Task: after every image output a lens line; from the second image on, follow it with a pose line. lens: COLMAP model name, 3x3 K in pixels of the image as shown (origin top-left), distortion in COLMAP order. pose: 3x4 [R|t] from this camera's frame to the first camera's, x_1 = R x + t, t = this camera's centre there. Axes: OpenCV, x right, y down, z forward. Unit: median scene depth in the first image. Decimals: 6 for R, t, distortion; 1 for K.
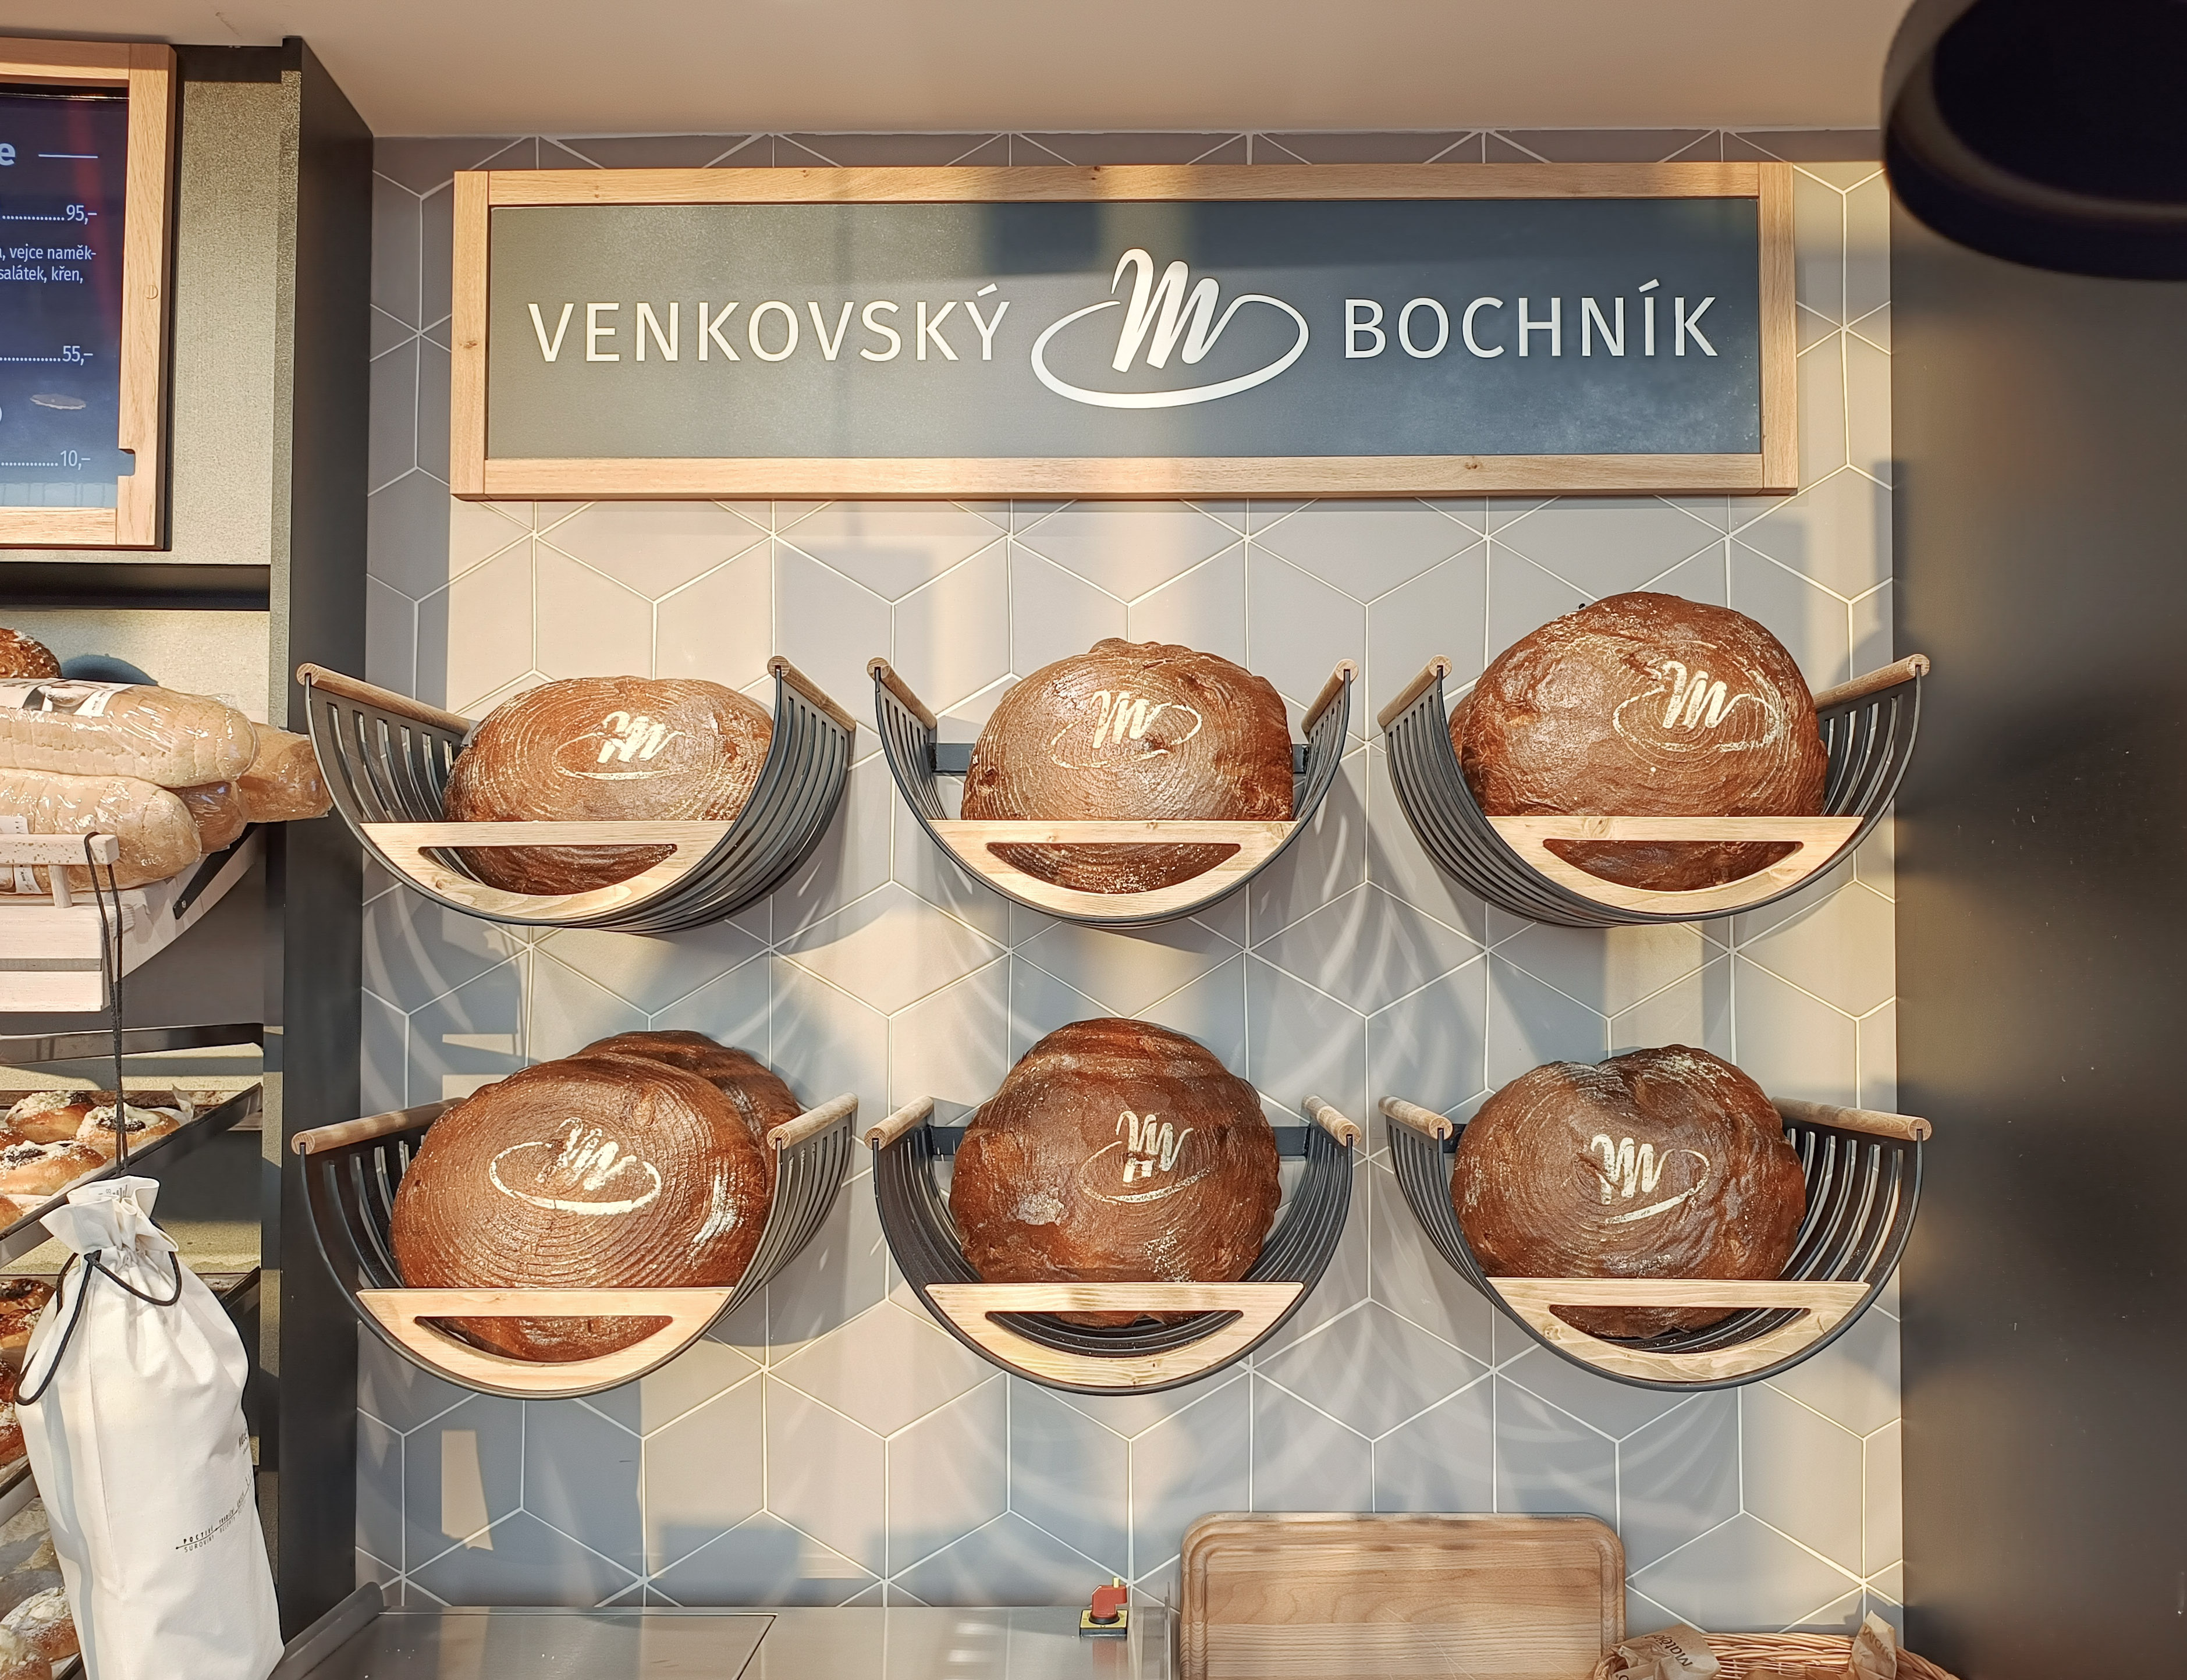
lens RADIAL K [[1755.3, 0, 1154.6], [0, 1755.3, 913.2], [0, 0, 1]] dist [0.032953, -0.072153]
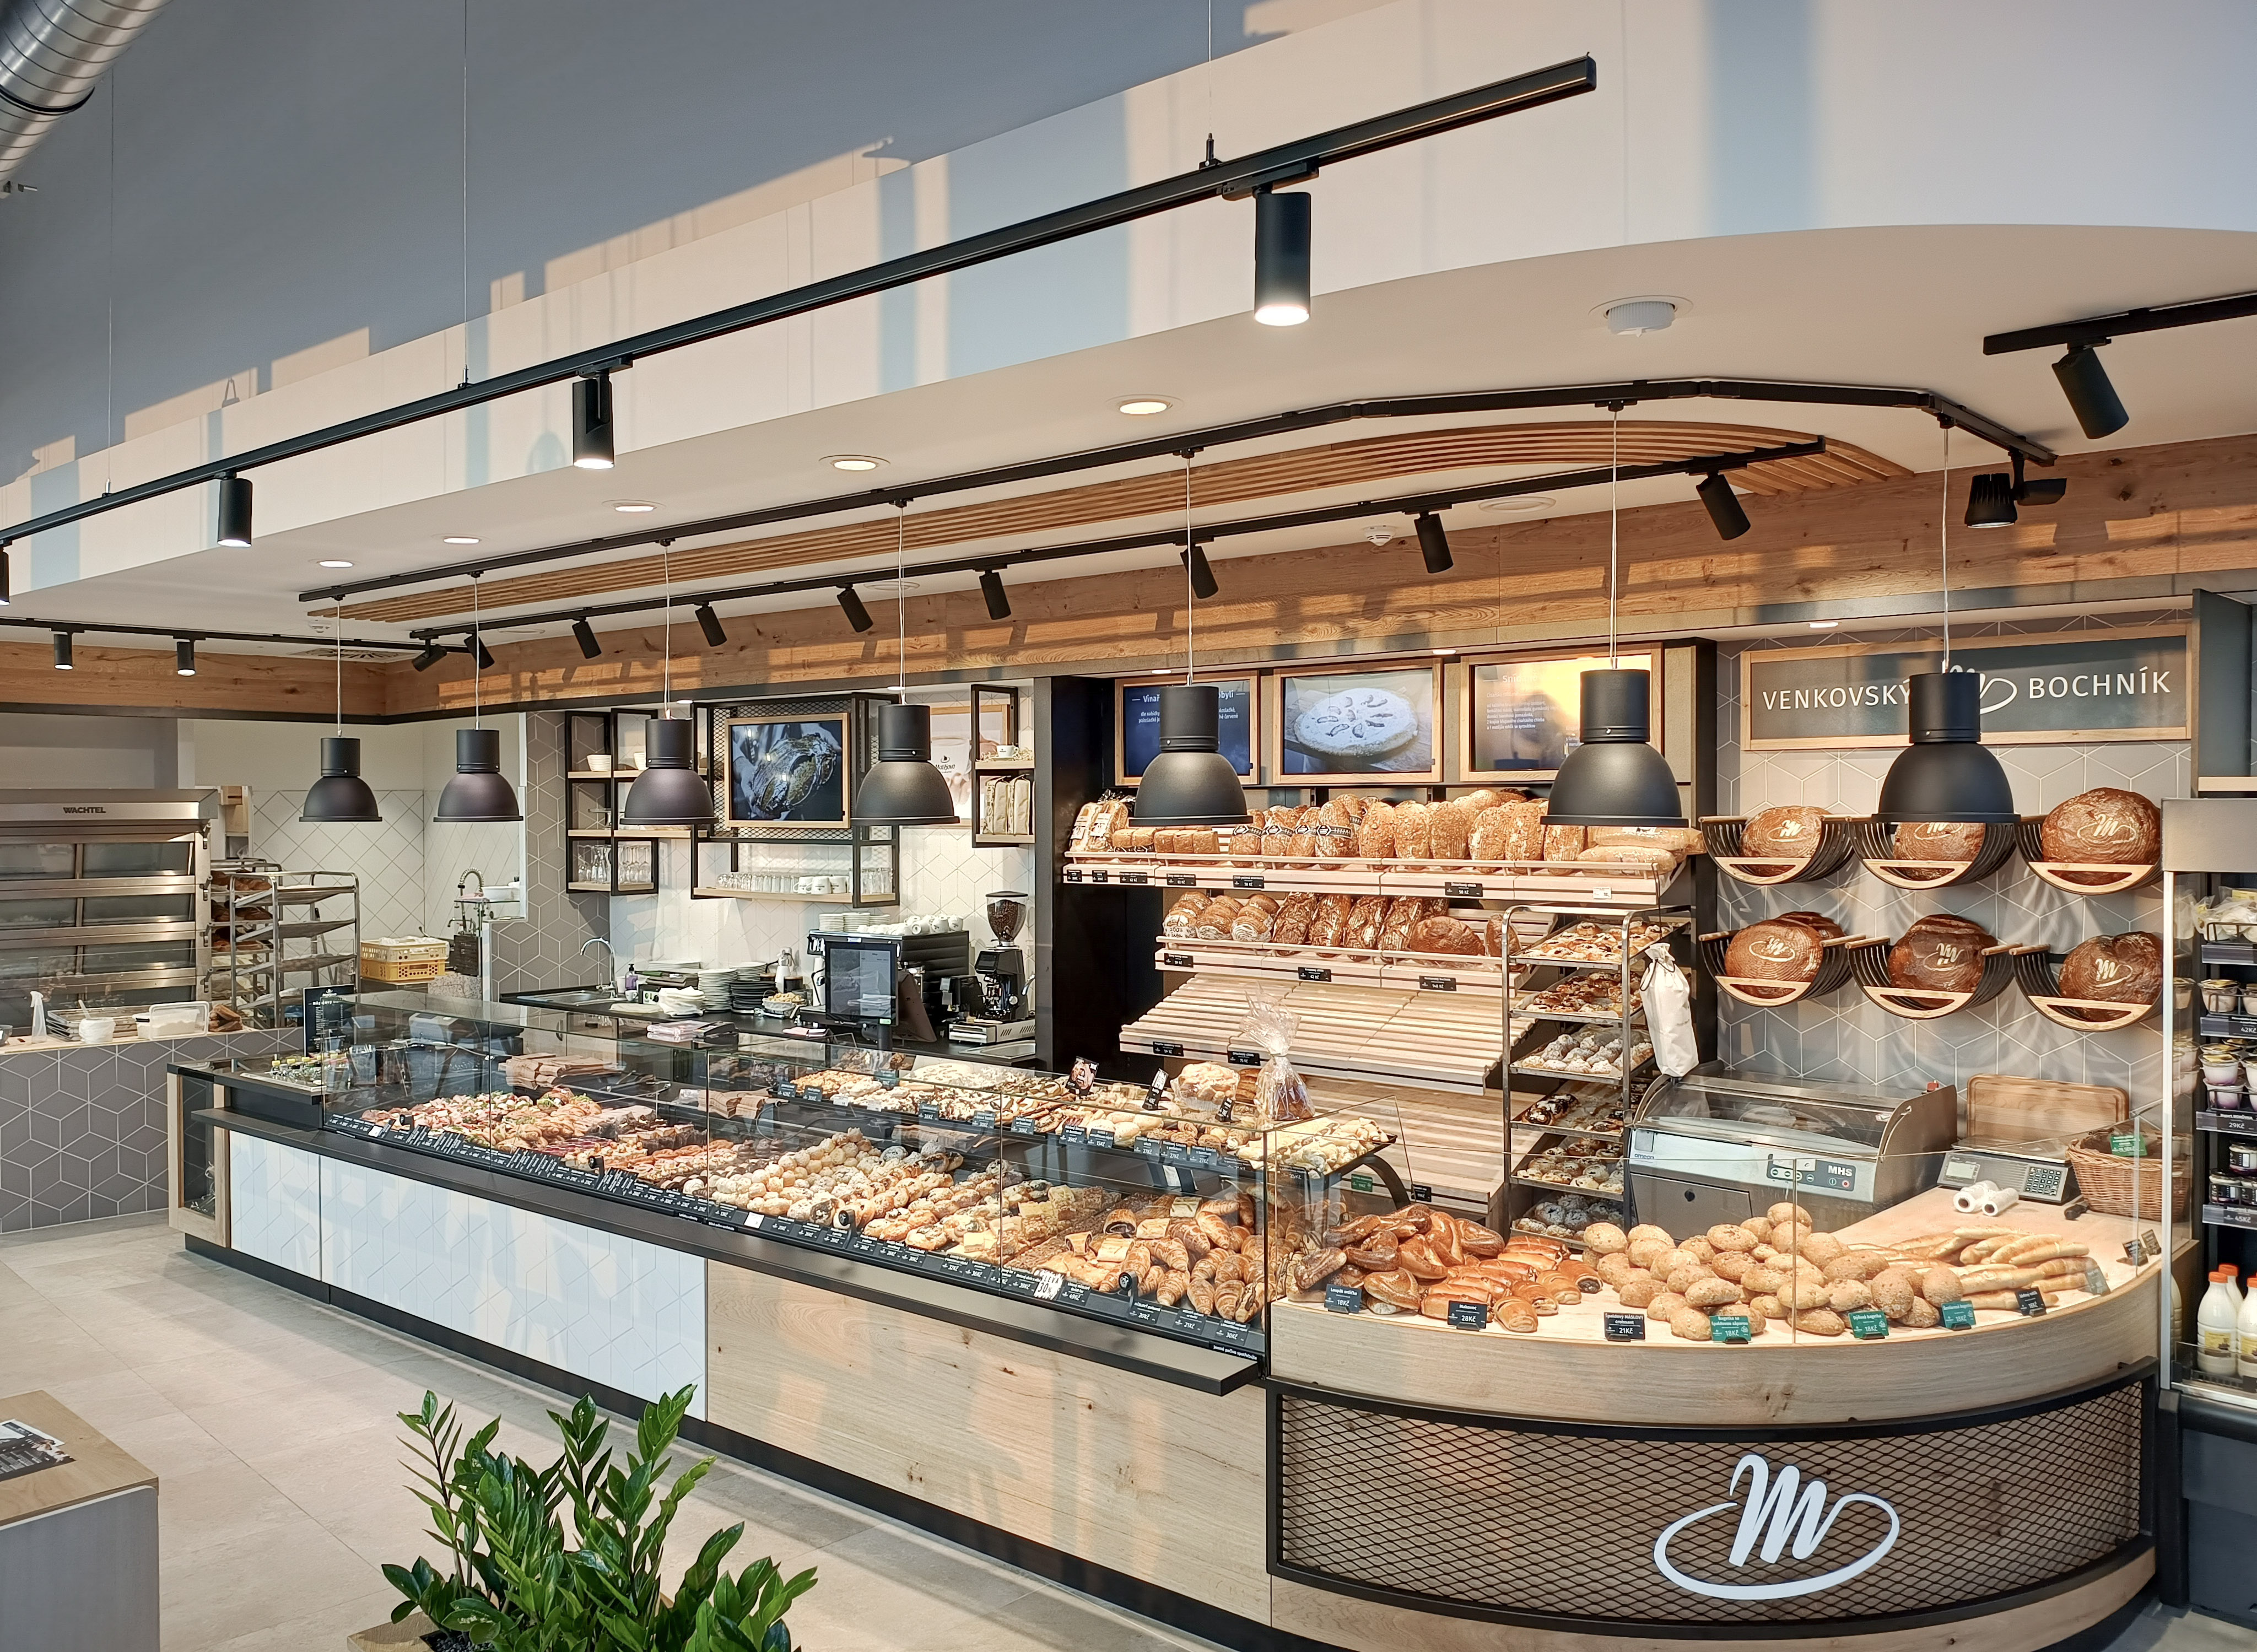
lens RADIAL K [[1664.3, 0, 1112.8], [0, 1664.3, 821.0], [0, 0, 1]] dist [0.037689, -0.065084]
pose [[0.707194, 0.005307, -0.707000, 1.045747], [0.026724, 0.999057, 0.034230, -0.250942], [0.706515, -0.043101, 0.706385, -2.183239]]
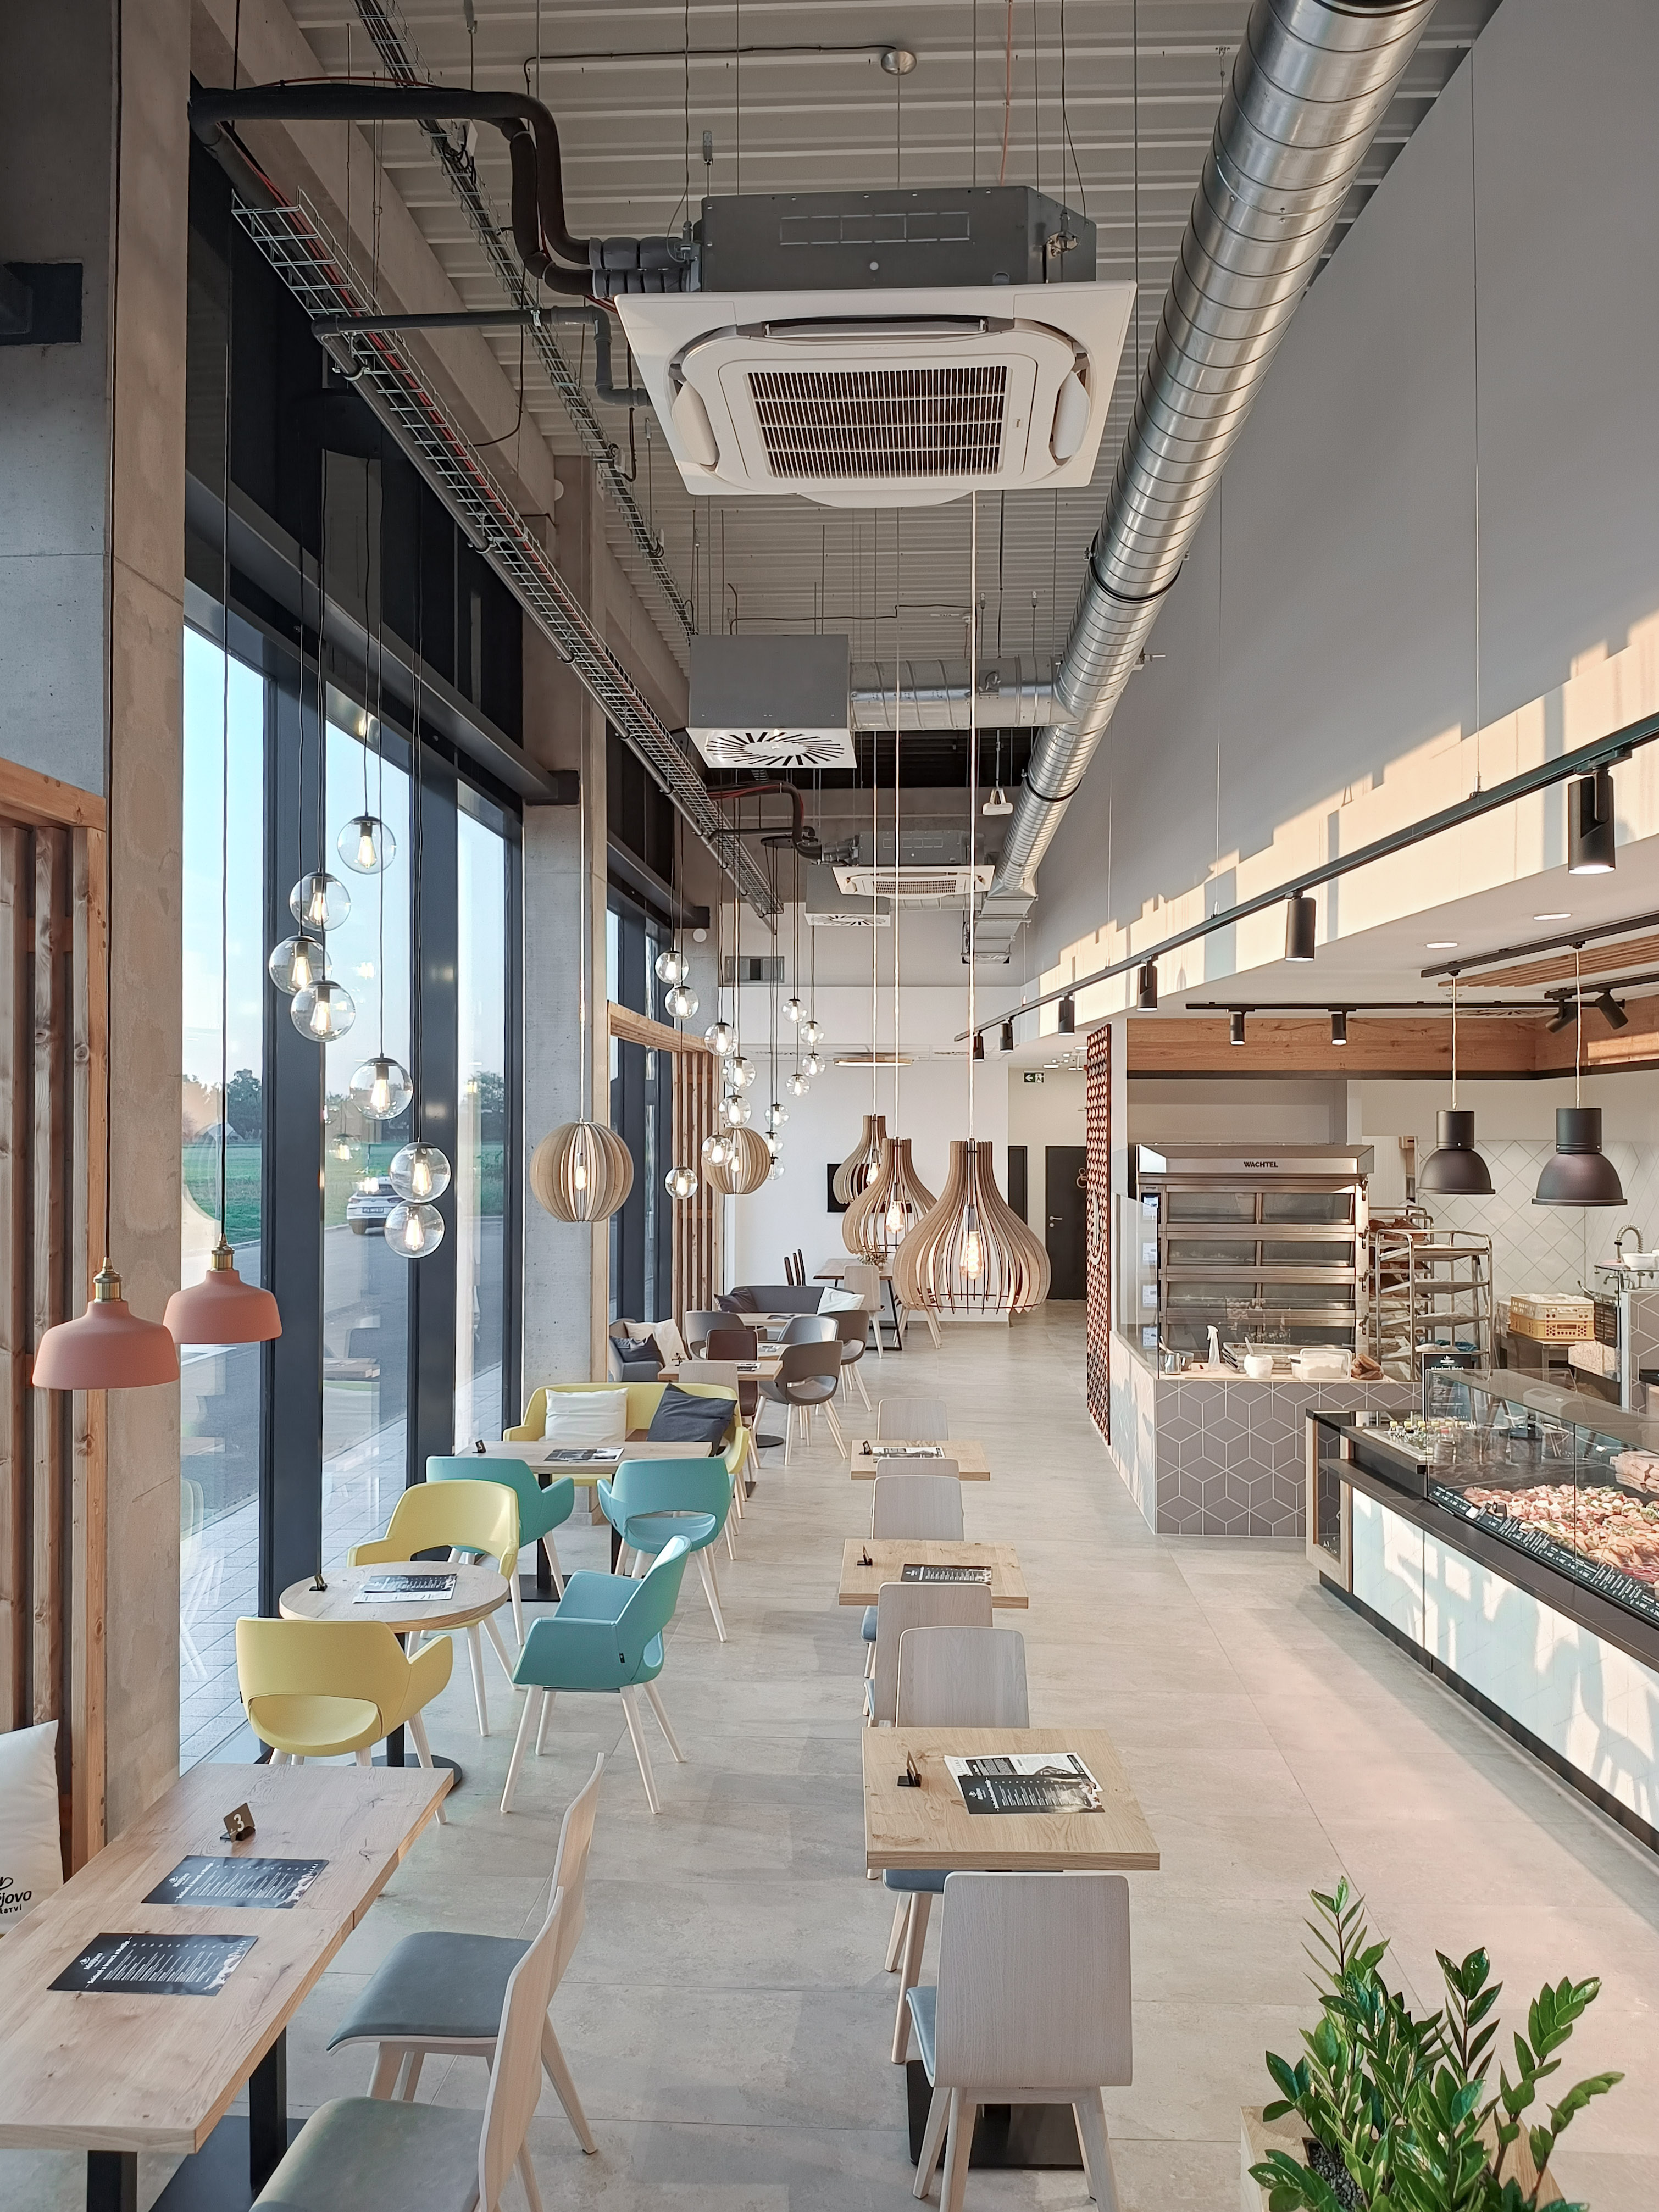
lens RADIAL K [[1636.1, 0, 792.6], [0, 1636.1, 1118.9], [0, 0, 1]] dist [0.051146, -0.095832]
pose [[-0.083653, -0.004298, -0.996486, 1.026381], [0.032683, 0.999441, -0.007055, -0.375156], [0.995959, -0.033158, -0.083465, -1.910317]]
